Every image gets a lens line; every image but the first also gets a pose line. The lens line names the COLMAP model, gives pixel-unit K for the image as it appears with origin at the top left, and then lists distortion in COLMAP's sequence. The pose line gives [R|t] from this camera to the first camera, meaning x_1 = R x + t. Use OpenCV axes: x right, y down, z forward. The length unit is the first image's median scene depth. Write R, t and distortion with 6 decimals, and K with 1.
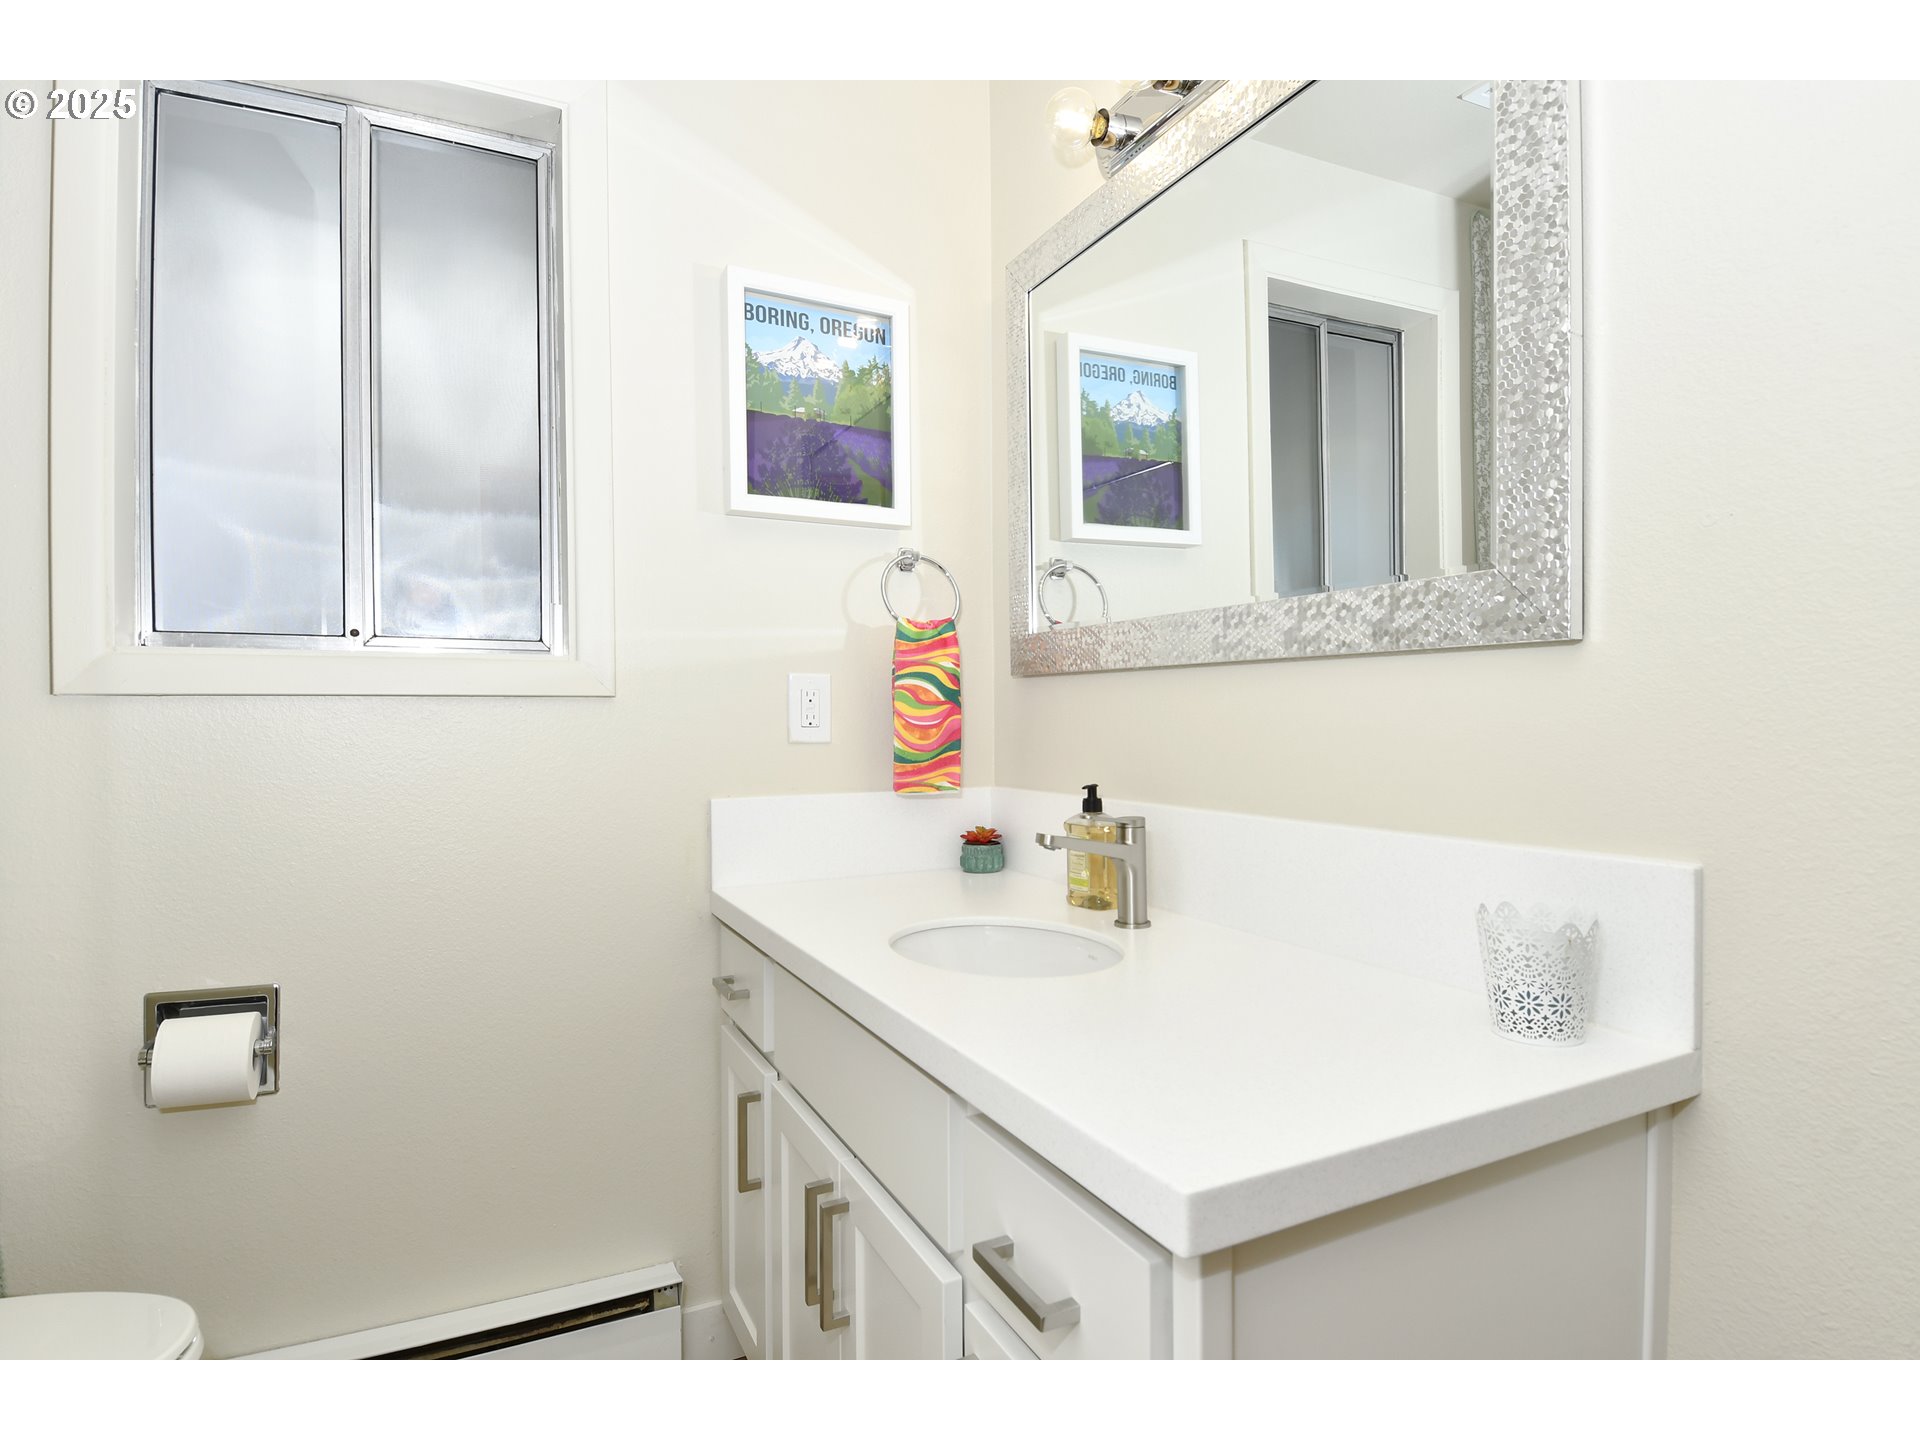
lens RADIAL K [[979.9, 0, 969.9], [0, 979.9, 735.7], [0, 0, 1]] dist [0.035175, -0.050673]
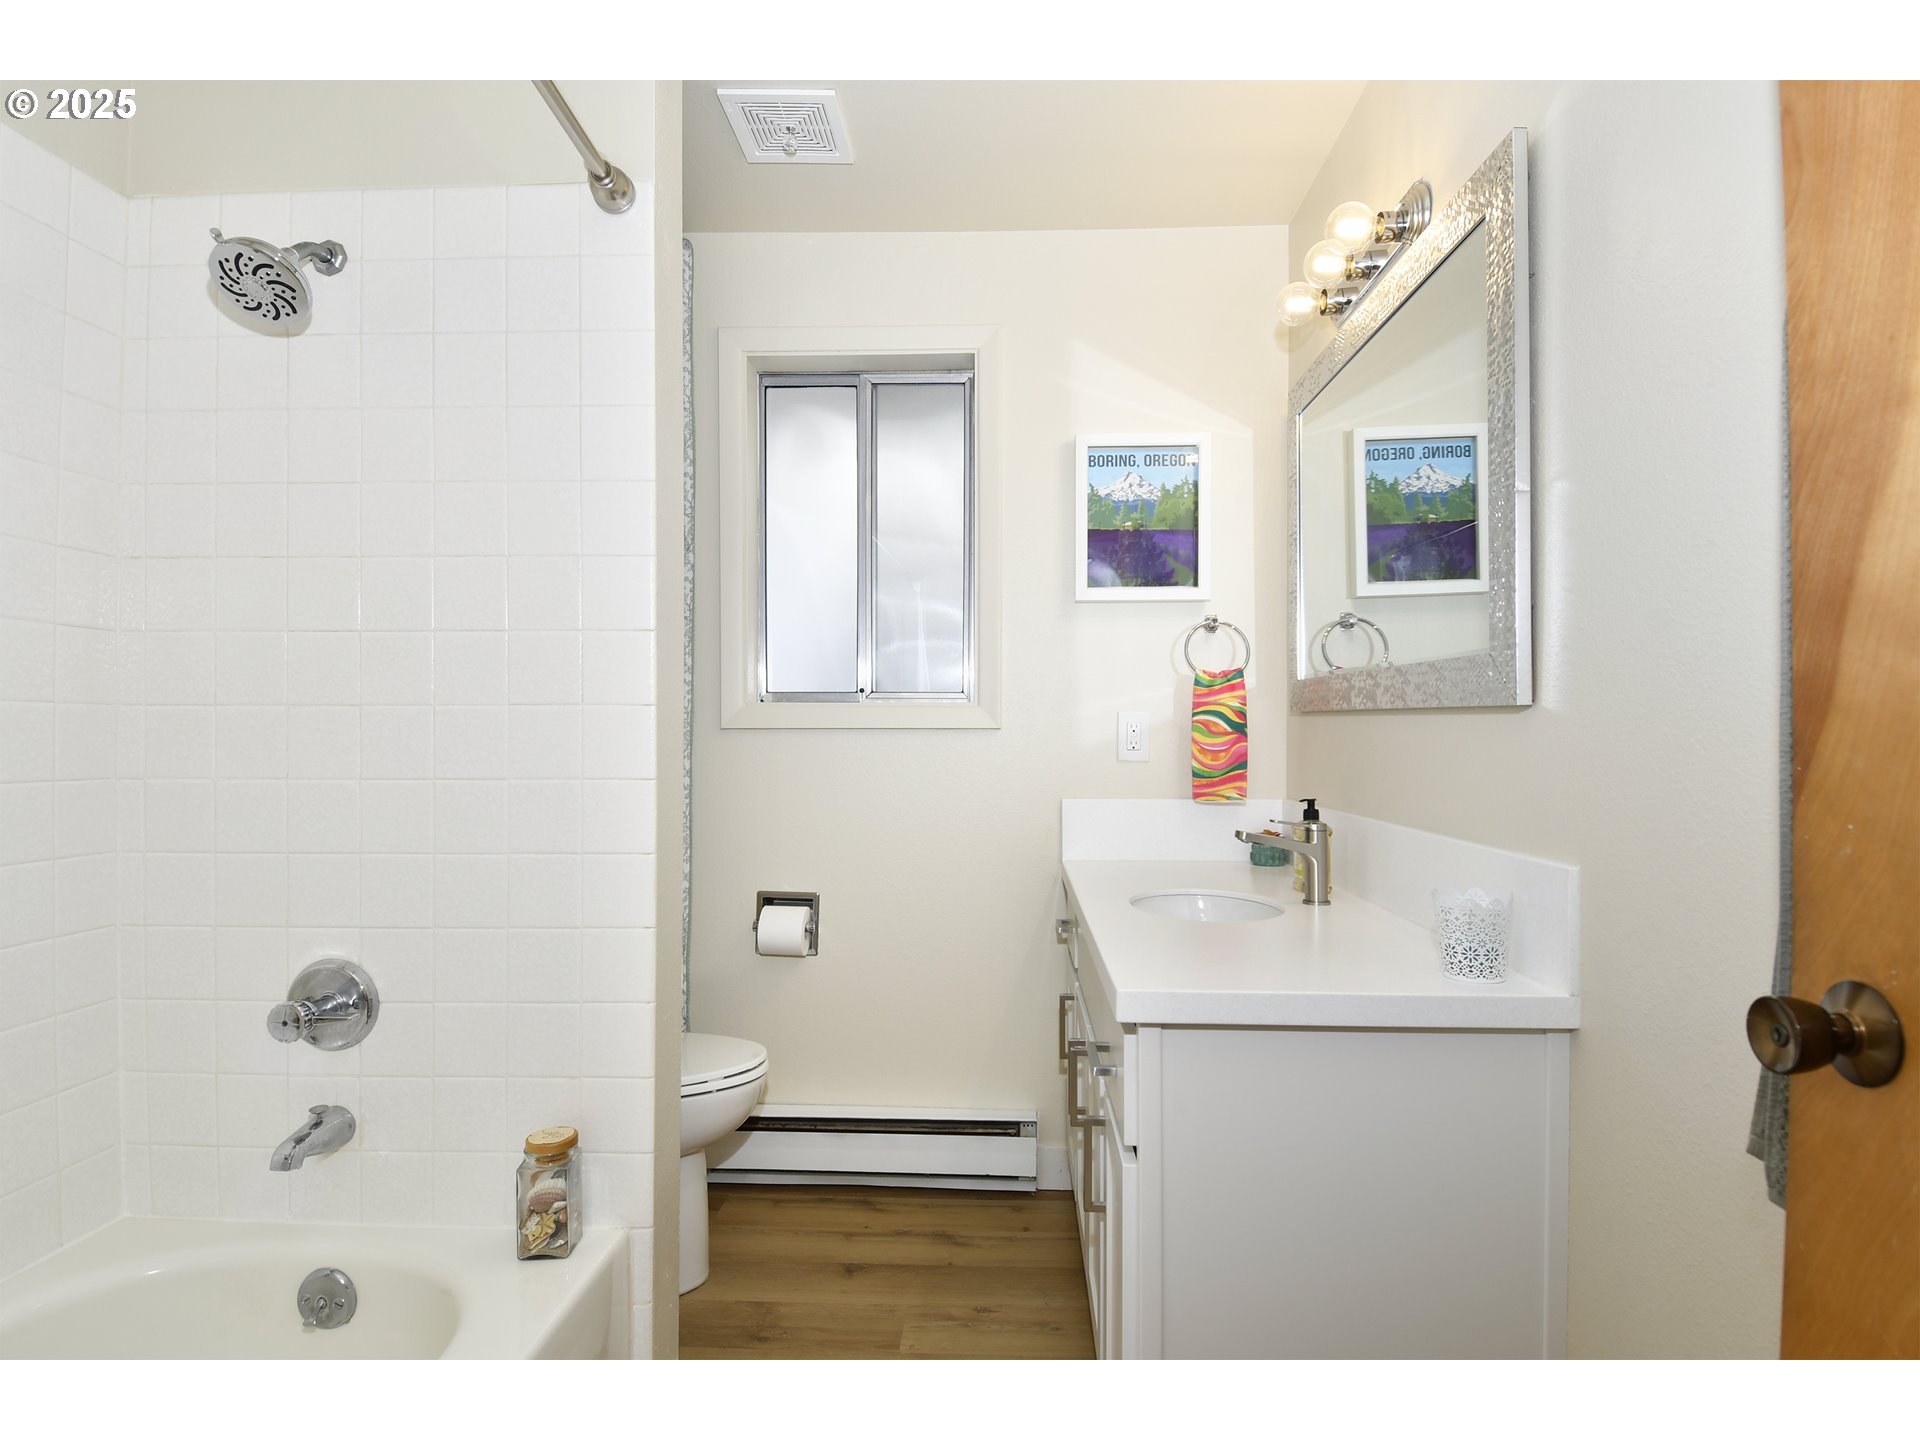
lens RADIAL K [[979.9, 0, 969.9], [0, 979.9, 735.7], [0, 0, 1]] dist [0.035175, -0.050673]
pose [[0.867491, 0.008183, -0.497385, 0.324604], [-0.013035, 0.999895, -0.006284, -0.017326], [0.497282, 0.011935, 0.867507, -0.316700]]
